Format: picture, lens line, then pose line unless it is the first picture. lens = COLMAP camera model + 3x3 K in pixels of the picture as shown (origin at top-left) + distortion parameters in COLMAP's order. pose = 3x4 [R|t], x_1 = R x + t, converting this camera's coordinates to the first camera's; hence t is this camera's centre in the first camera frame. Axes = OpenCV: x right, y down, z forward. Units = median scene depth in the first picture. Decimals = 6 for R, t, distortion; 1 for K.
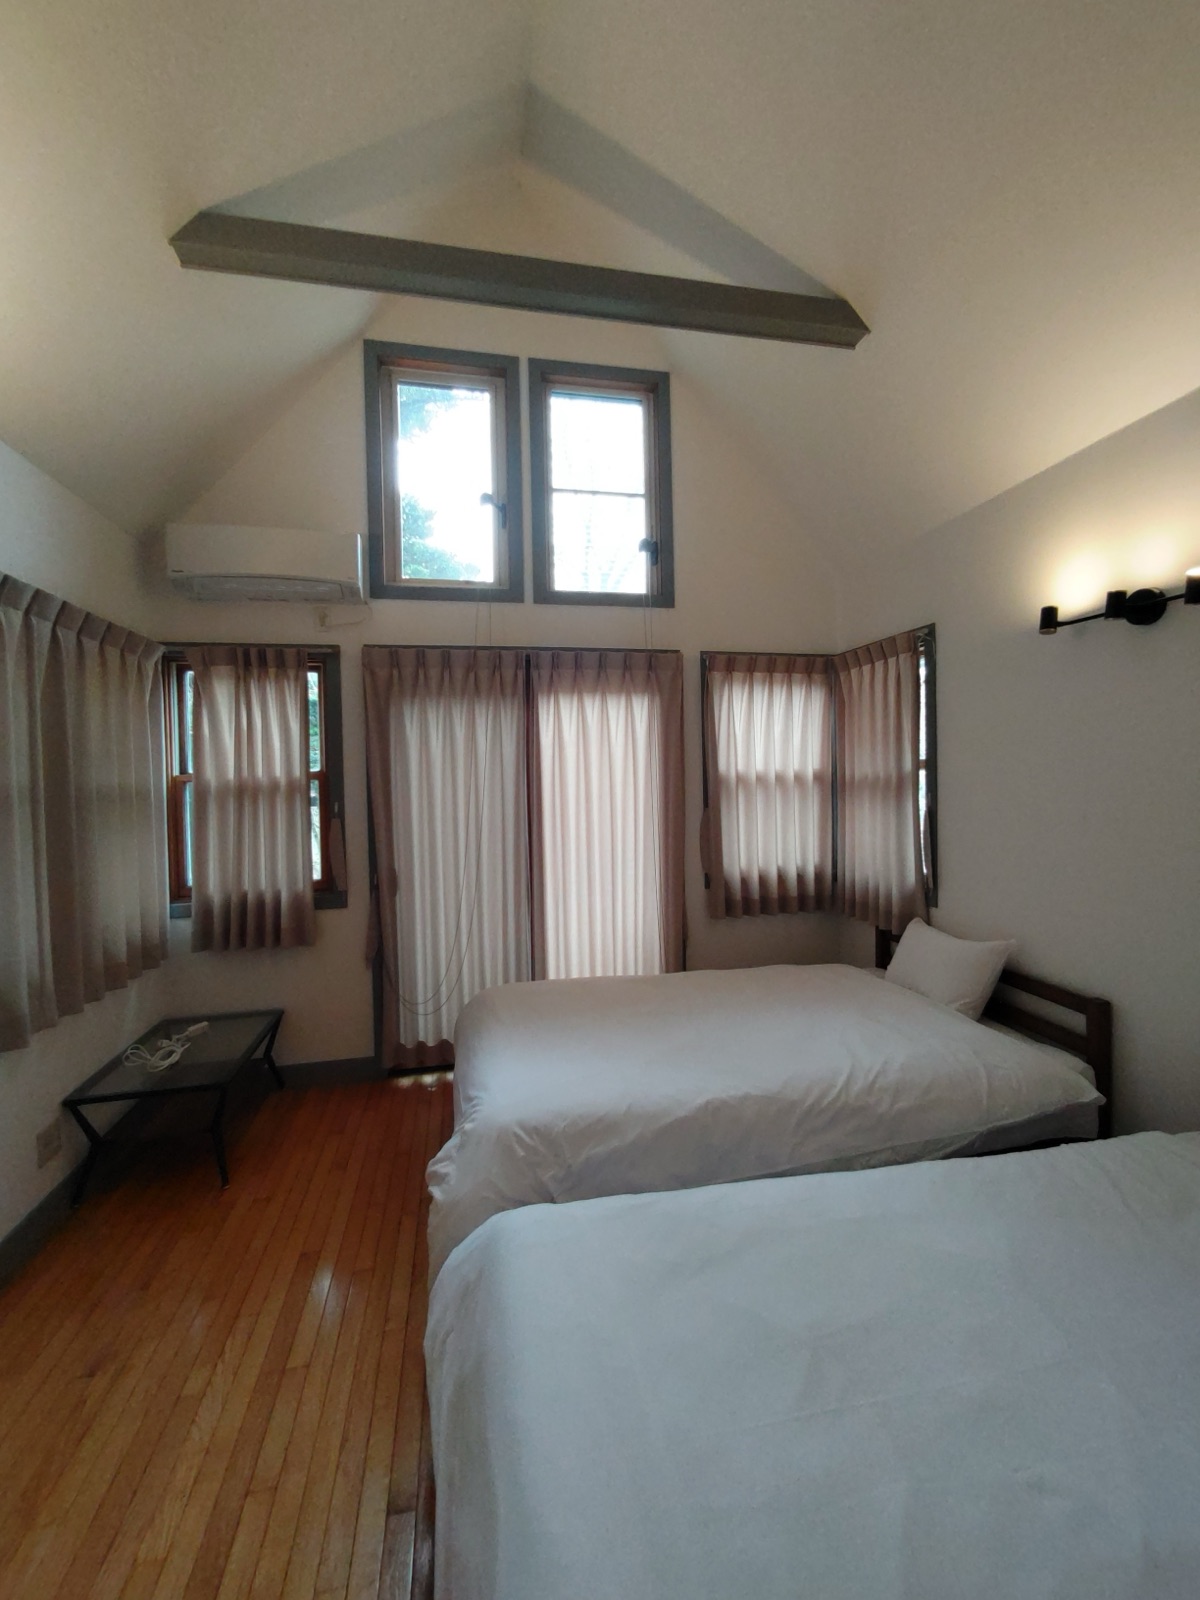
lens RADIAL K [[679.7, 0, 602.3], [0, 679.7, 788.0], [0, 0, 1]] dist [-0.000359, 0.001753]
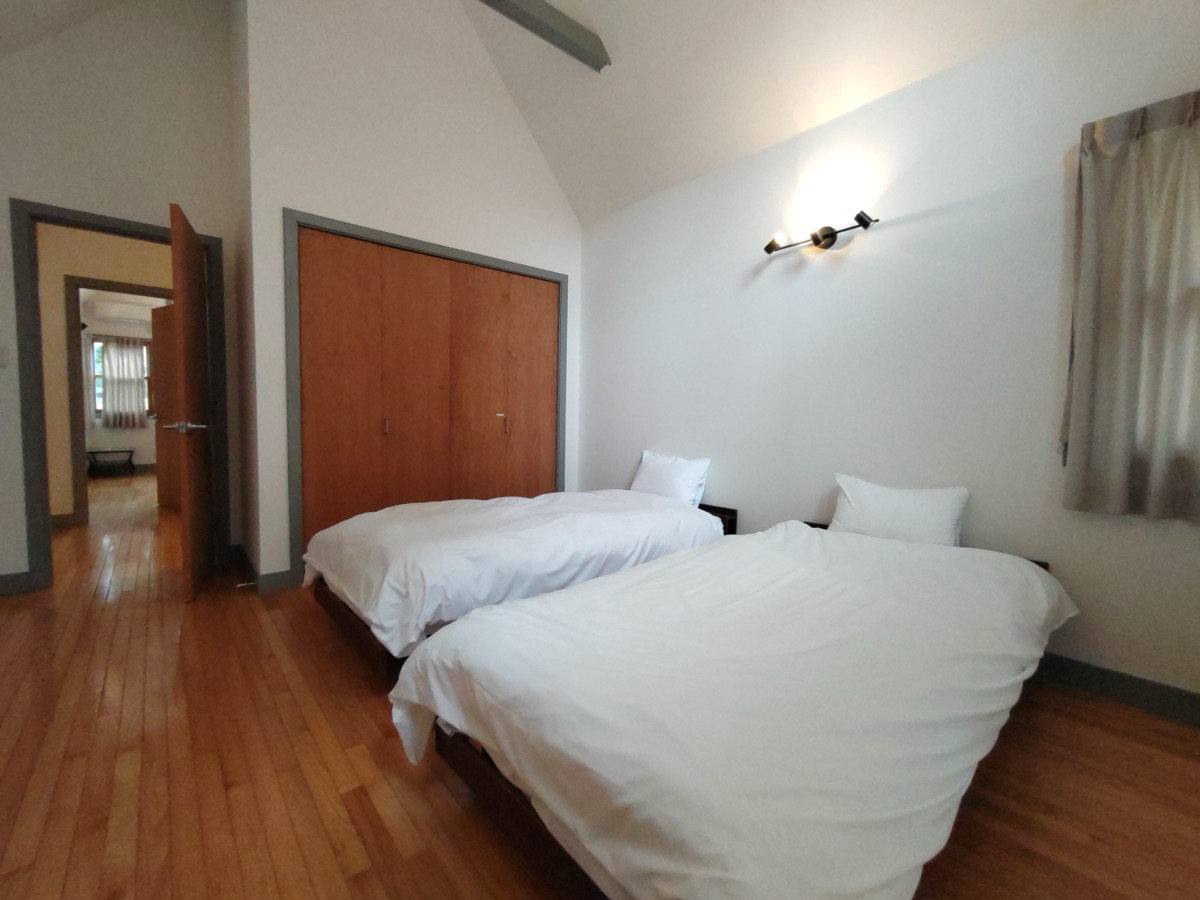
lens RADIAL K [[509.8, 0, 579.0], [0, 509.8, 442.9], [0, 0, 1]] dist [-0.000359, 0.001753]
pose [[0.877087, 0.006934, 0.480281, 0.233127], [-0.031591, 0.998564, 0.043275, 0.121896], [-0.479291, -0.053128, 0.876046, -2.184746]]
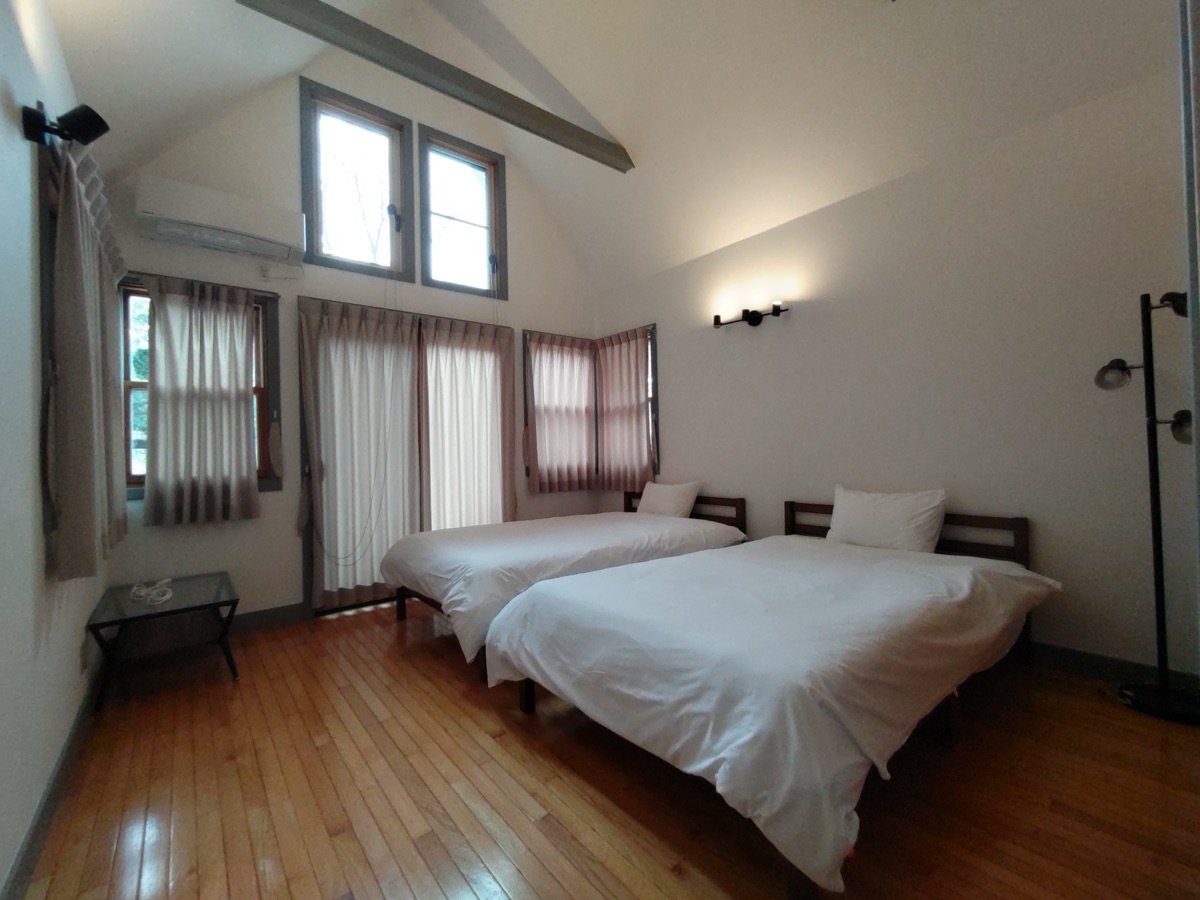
lens RADIAL K [[509.8, 0, 592.4], [0, 509.8, 445.2], [0, 0, 1]] dist [-0.000359, 0.001753]
pose [[0.890026, 0.001456, 0.455907, -0.291822], [0.015800, 0.999296, -0.034035, 0.131357], [-0.455635, 0.037495, 0.889377, -0.160119]]
